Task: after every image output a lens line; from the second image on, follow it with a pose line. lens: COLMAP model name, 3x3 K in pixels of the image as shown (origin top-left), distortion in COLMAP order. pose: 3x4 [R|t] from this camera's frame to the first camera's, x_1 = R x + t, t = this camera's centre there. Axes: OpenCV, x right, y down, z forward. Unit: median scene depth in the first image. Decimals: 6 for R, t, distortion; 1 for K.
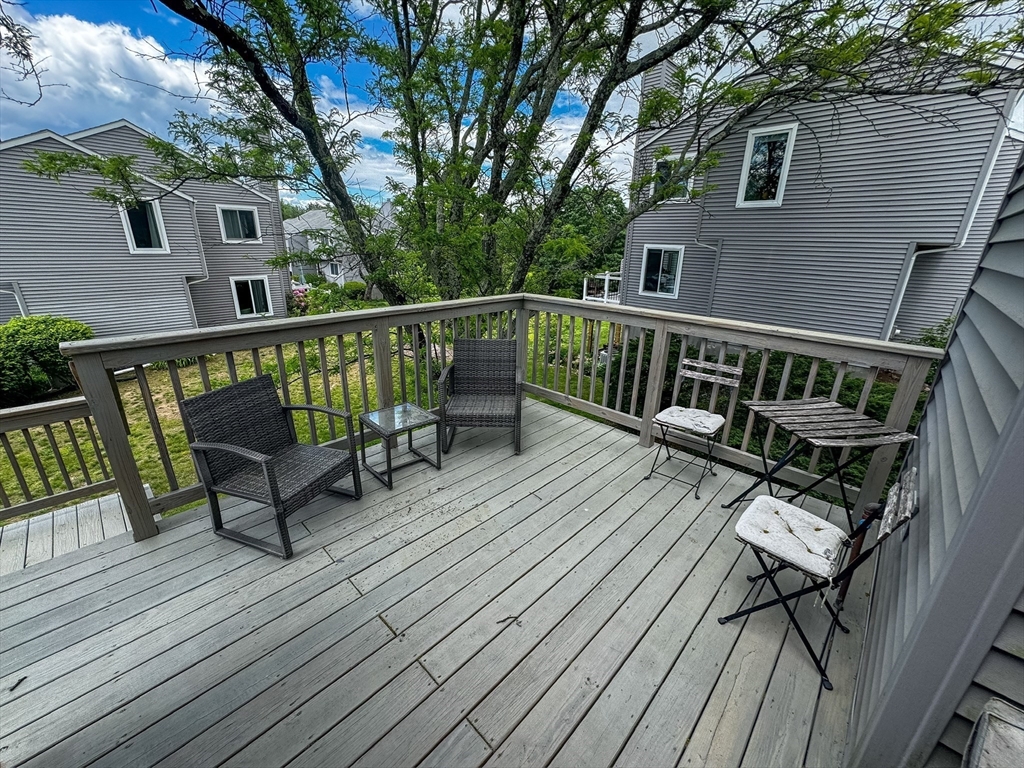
lens RADIAL K [[413.7, 0, 511.9], [0, 413.7, 382.5], [0, 0, 1]] dist [-0.037798, 0.016847]
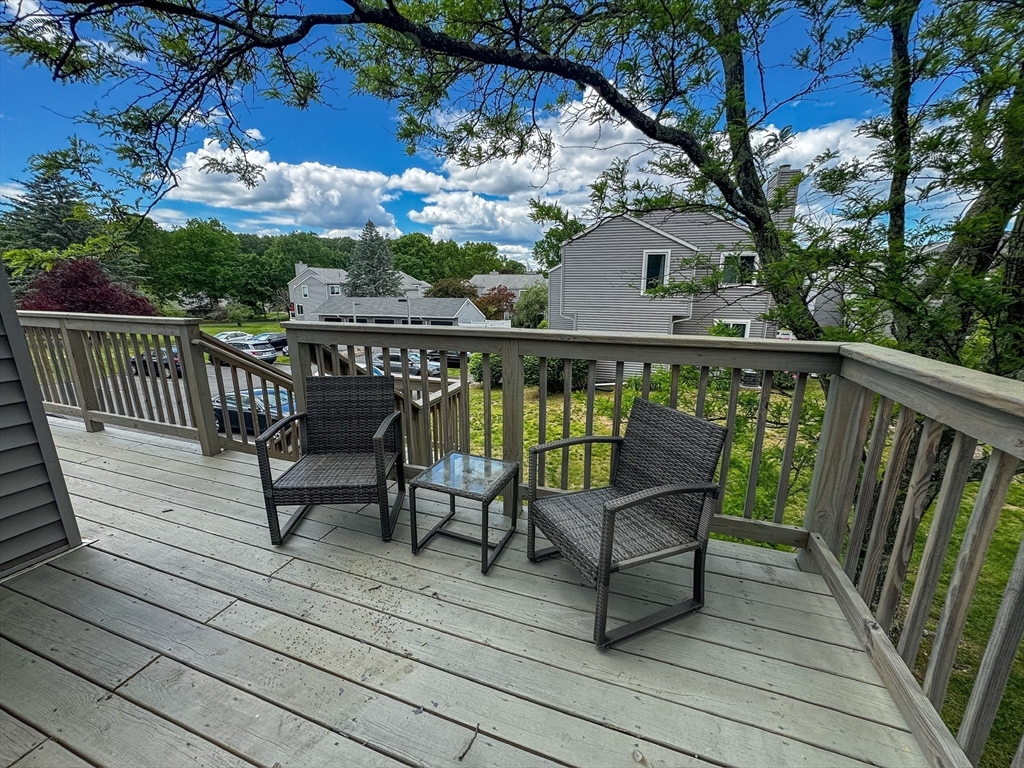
lens RADIAL K [[413.7, 0, 511.9], [0, 413.7, 382.5], [0, 0, 1]] dist [-0.037798, 0.016847]
pose [[0.416337, 0.189498, -0.889243, 0.385874], [-0.292700, 0.953907, 0.066238, -0.139450], [0.860808, 0.232704, 0.452613, 0.727804]]
